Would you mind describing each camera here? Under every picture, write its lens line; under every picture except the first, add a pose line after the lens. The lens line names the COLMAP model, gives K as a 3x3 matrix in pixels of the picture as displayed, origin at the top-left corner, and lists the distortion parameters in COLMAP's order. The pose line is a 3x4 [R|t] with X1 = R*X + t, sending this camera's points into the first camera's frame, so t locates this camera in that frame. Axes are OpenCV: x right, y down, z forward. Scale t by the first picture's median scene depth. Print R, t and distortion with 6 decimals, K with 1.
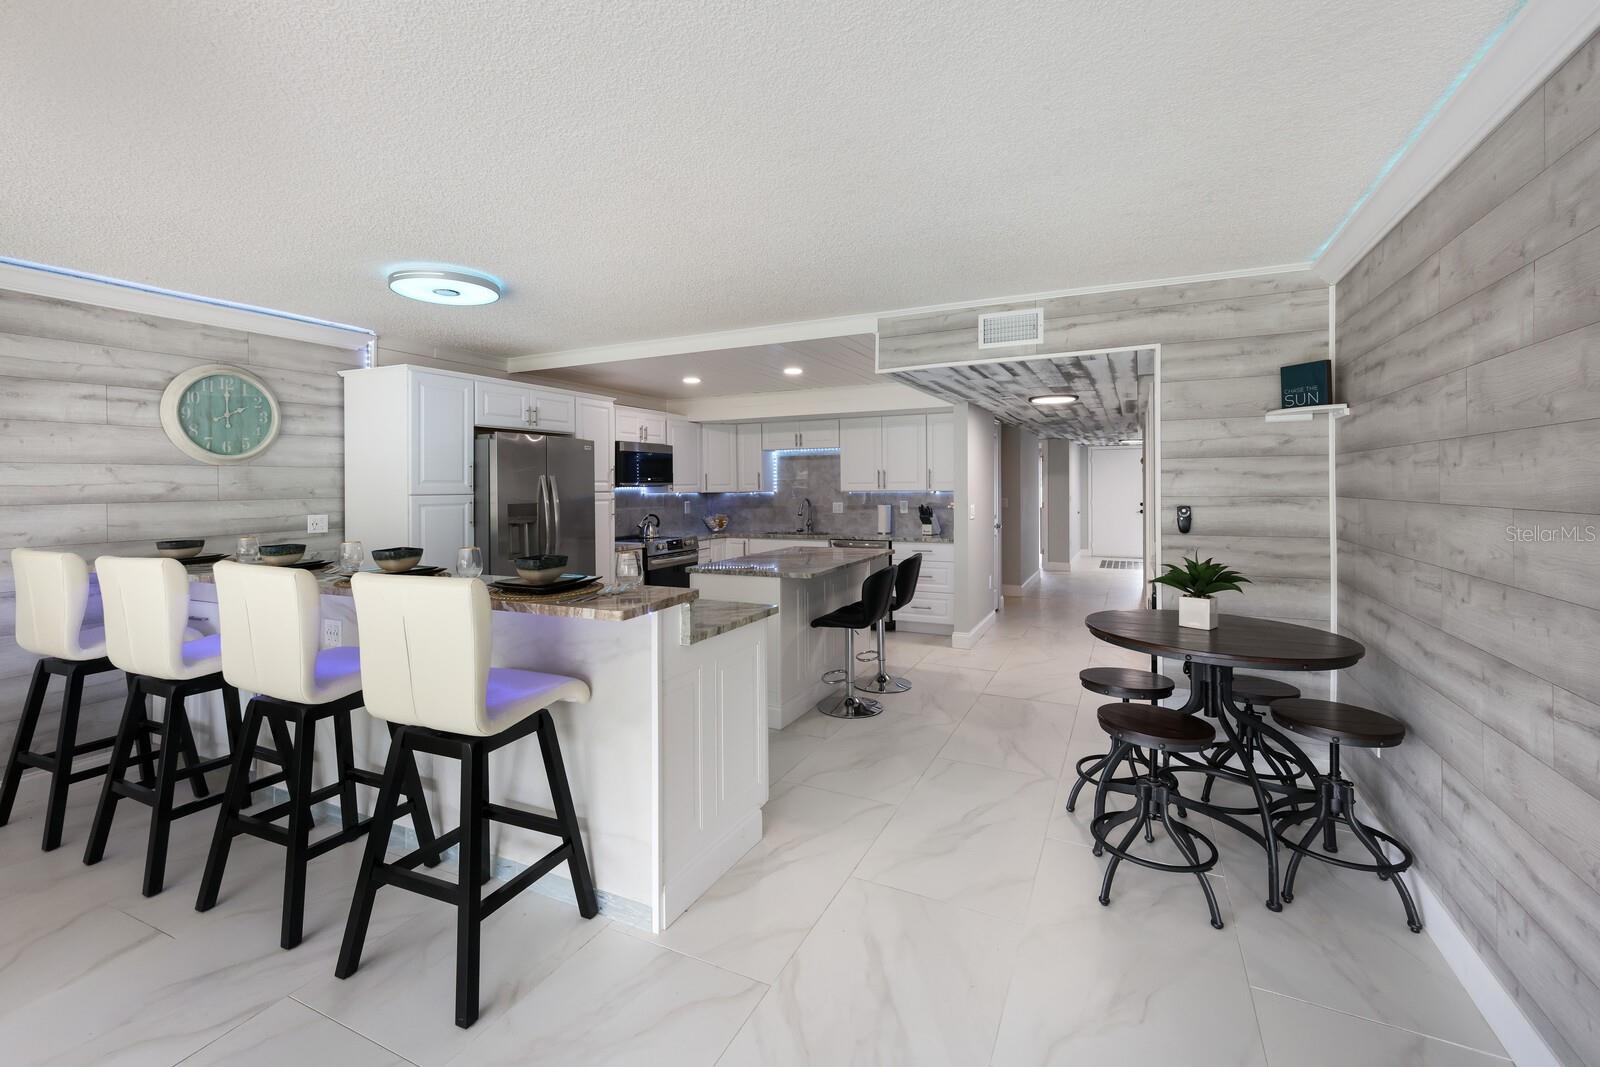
lens RADIAL K [[688.7, 0, 793.4], [0, 688.7, 486.8], [0, 0, 1]] dist [0.013563, -0.000272]
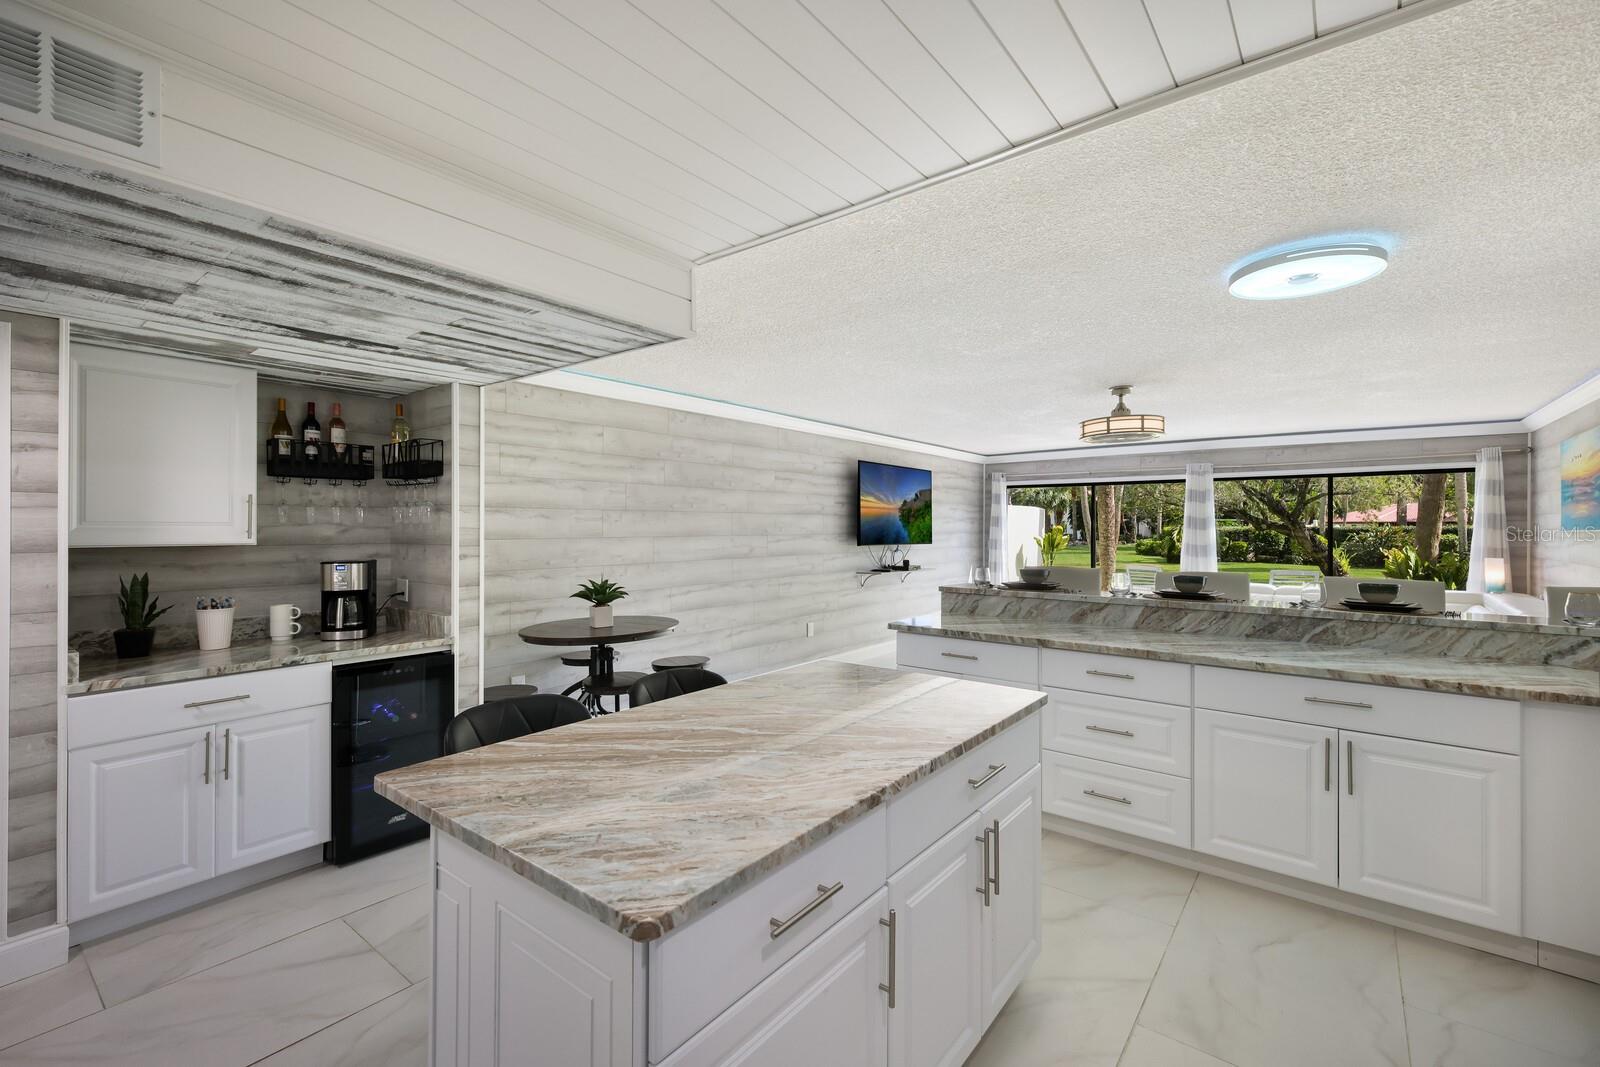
lens RADIAL K [[688.7, 0, 799.3], [0, 688.7, 528.6], [0, 0, 1]] dist [0.013563, -0.000272]
pose [[-0.977595, 0.007117, 0.210376, -0.075082], [0.008713, 0.999940, 0.006658, -0.006915], [-0.210316, 0.008342, -0.977598, 1.337943]]
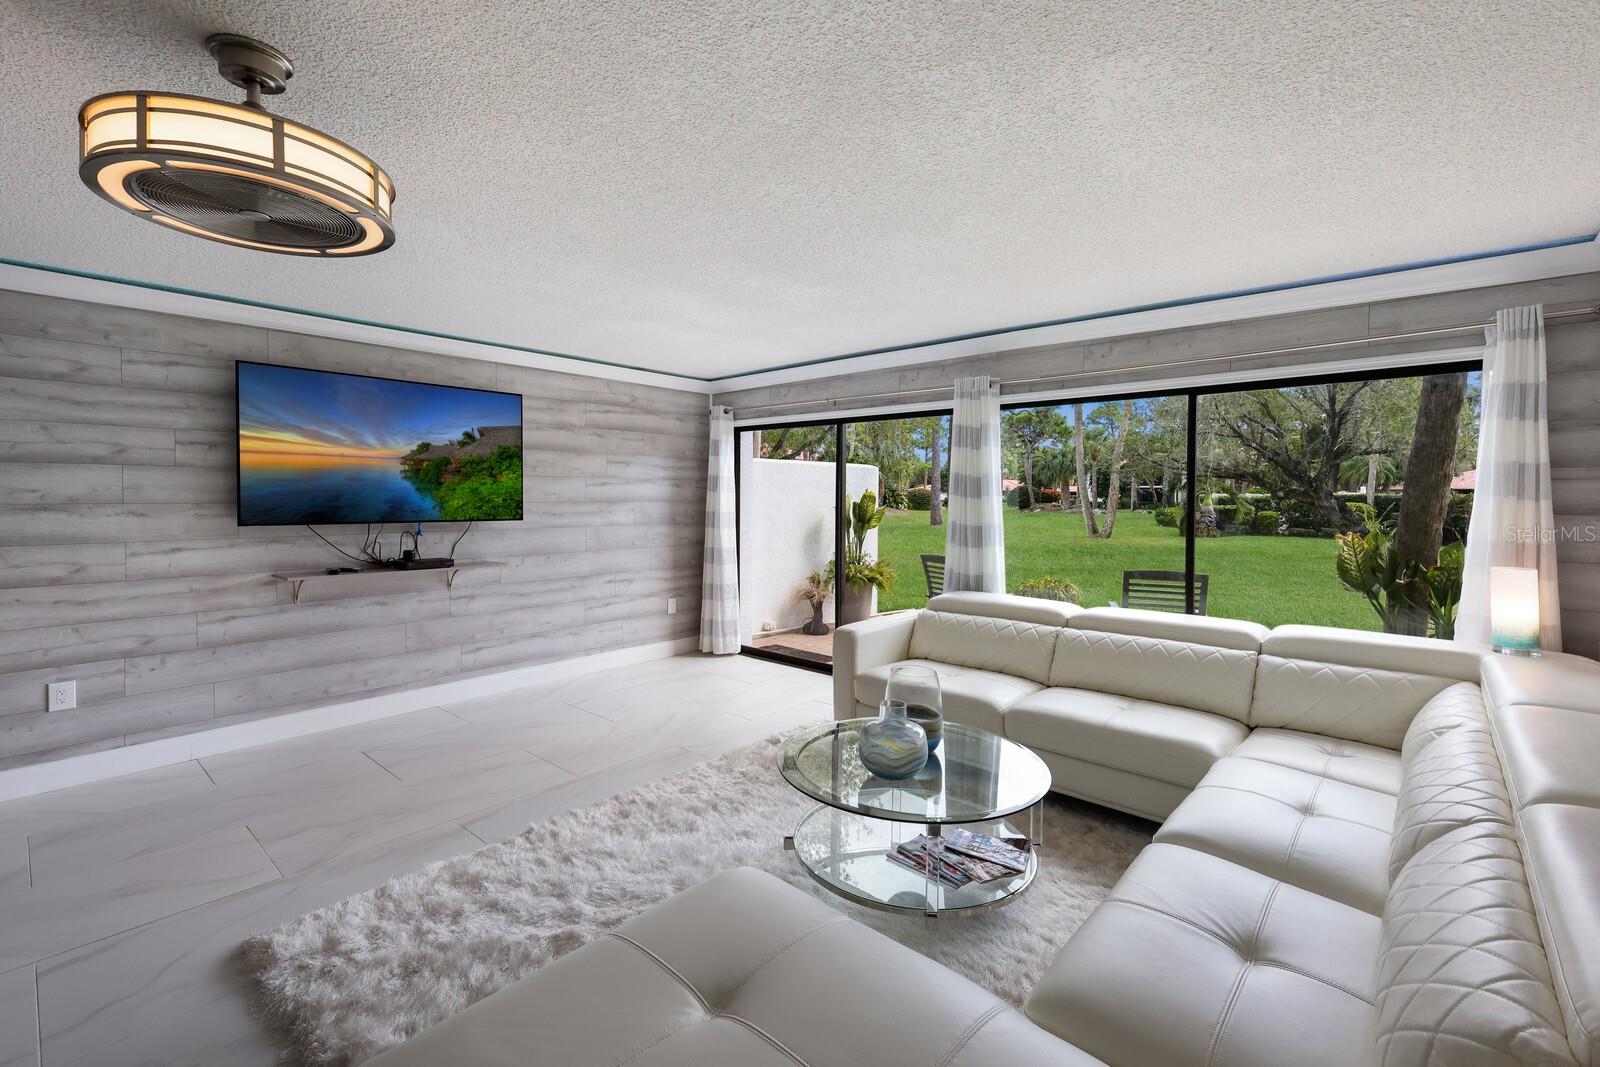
lens RADIAL K [[688.7, 0, 789.7], [0, 688.7, 509.5], [0, 0, 1]] dist [0.013563, -0.000272]
pose [[-0.961993, -0.002463, 0.273064, -0.677986], [0.005134, 0.999619, 0.027106, 0.004275], [-0.273027, 0.027477, -0.961614, 0.462081]]
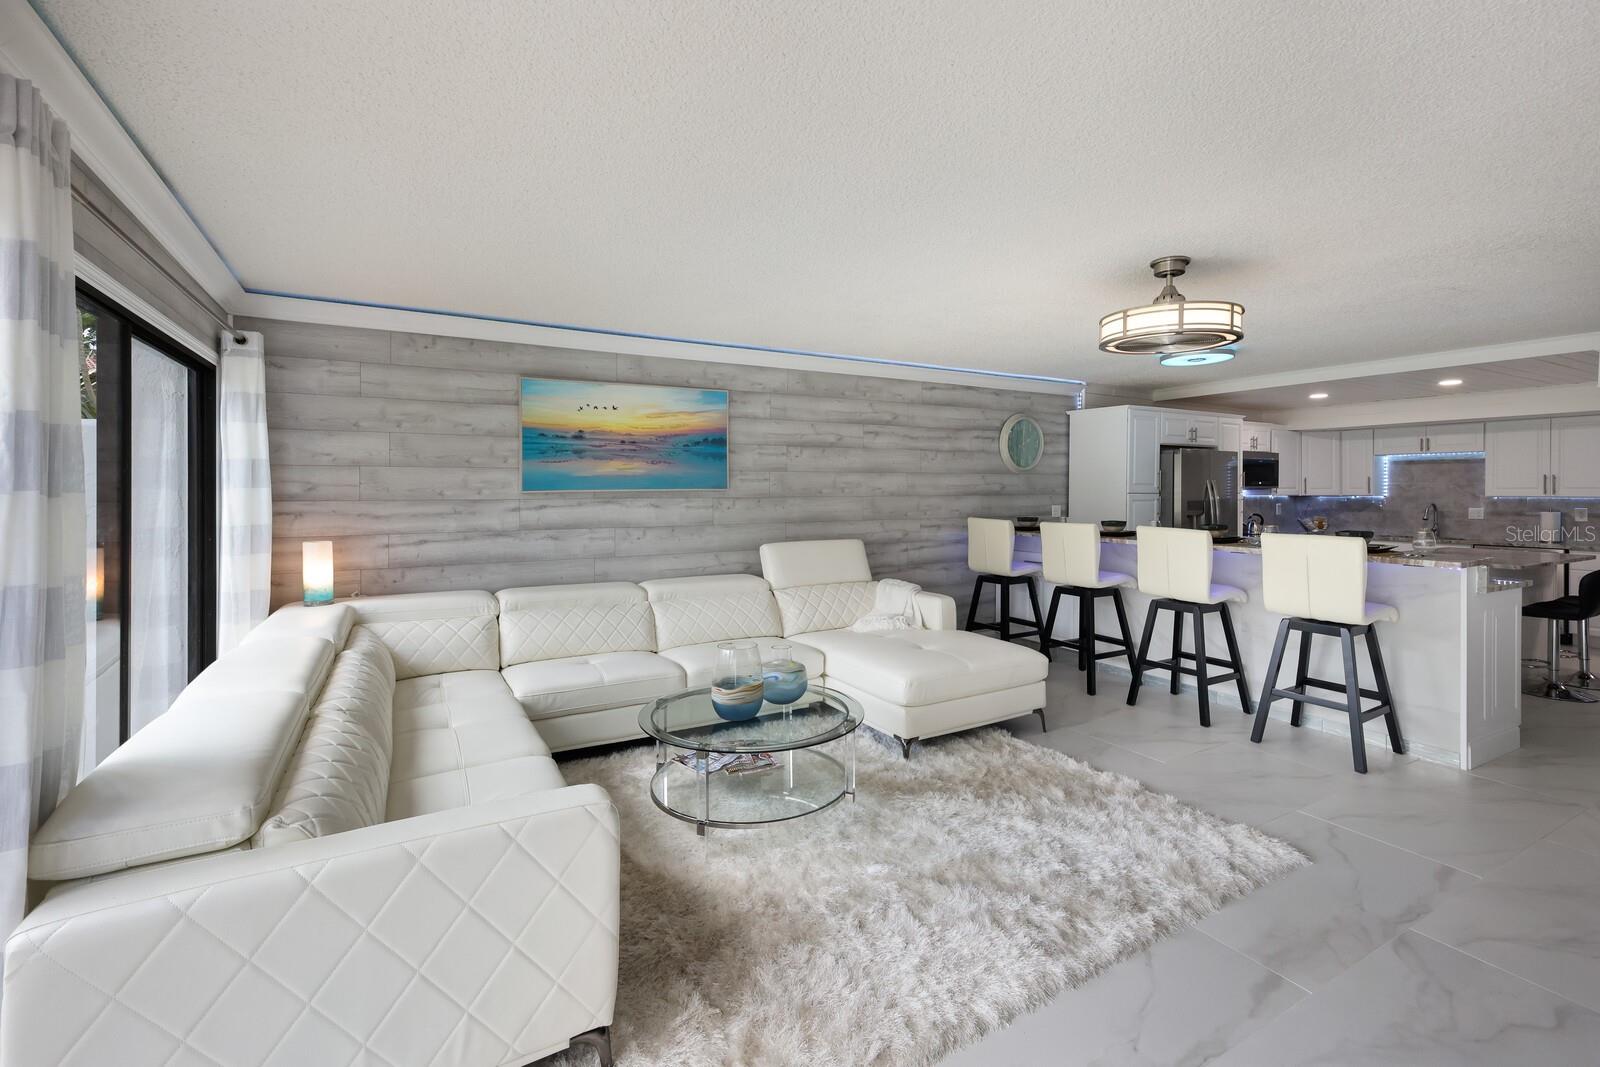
lens RADIAL K [[688.7, 0, 805.3], [0, 688.7, 498.1], [0, 0, 1]] dist [0.013563, -0.000272]
pose [[0.825849, 0.017078, -0.563633, -0.248594], [-0.010495, 0.999834, 0.014916, 0.006436], [0.563794, -0.006403, 0.825891, -0.523073]]
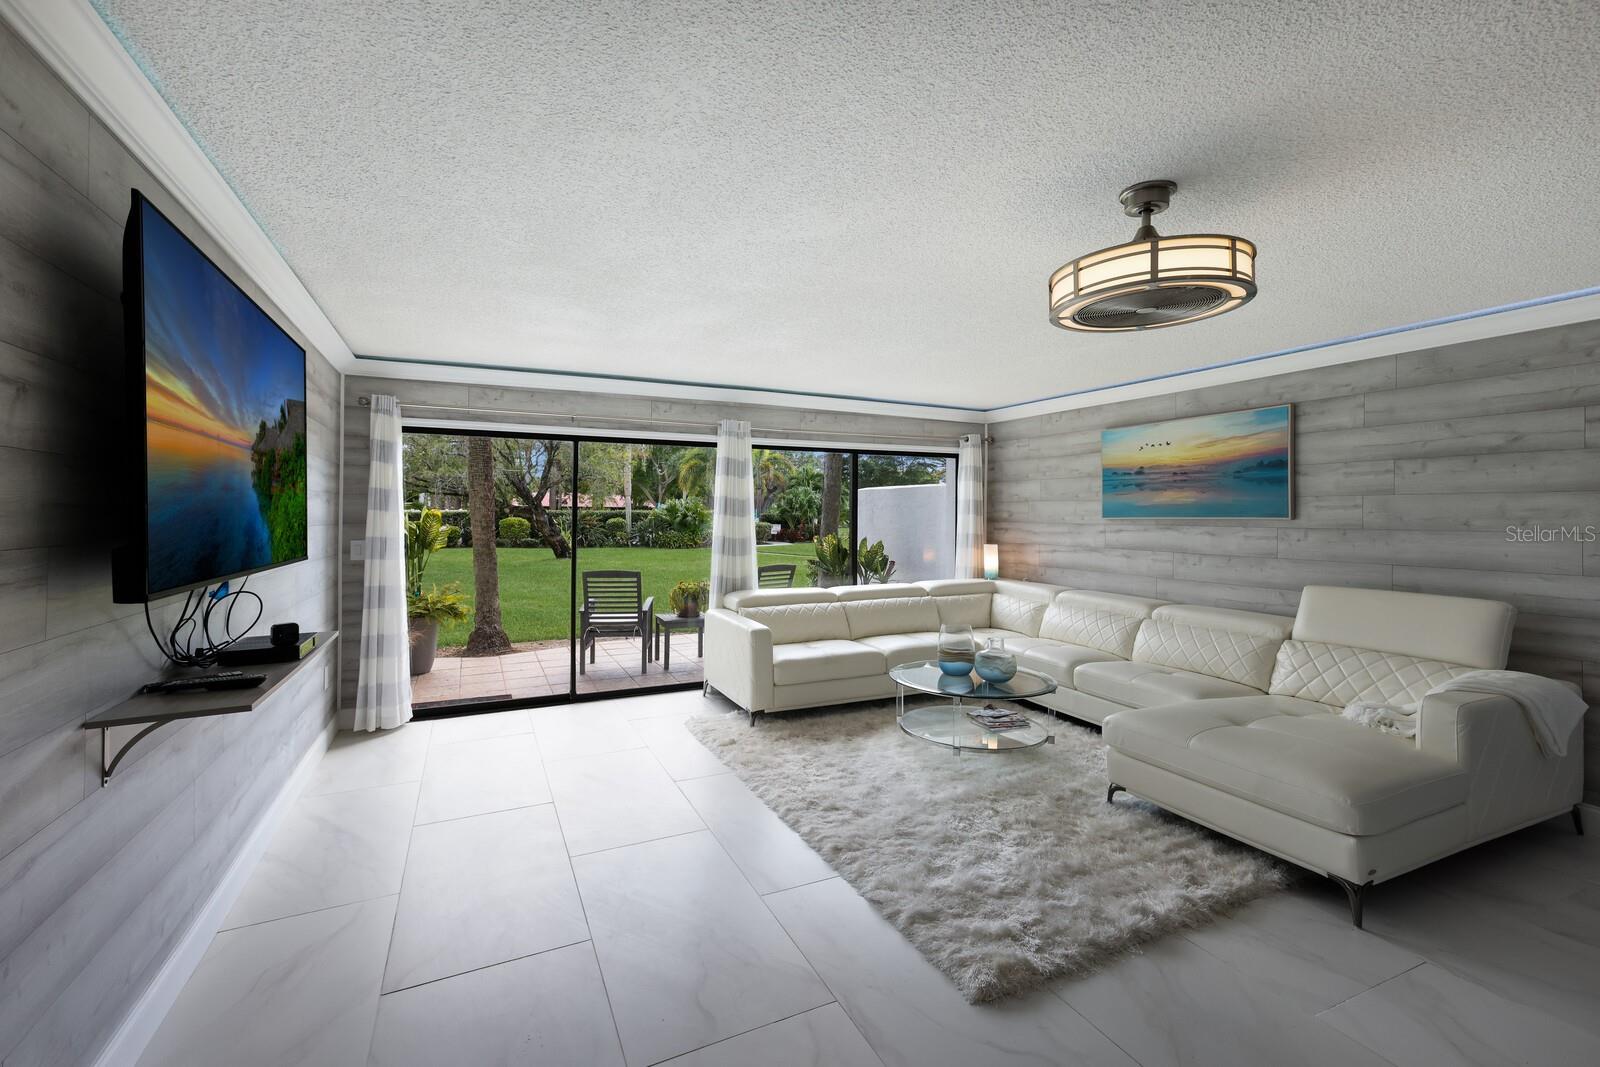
lens RADIAL K [[688.7, 0, 792.3], [0, 688.7, 512.3], [0, 0, 1]] dist [0.013563, -0.000272]
pose [[-0.630409, 0.005611, -0.776243, 0.162564], [-0.004118, 0.999936, 0.010573, -0.004373], [0.776252, 0.009862, -0.630345, 0.310039]]
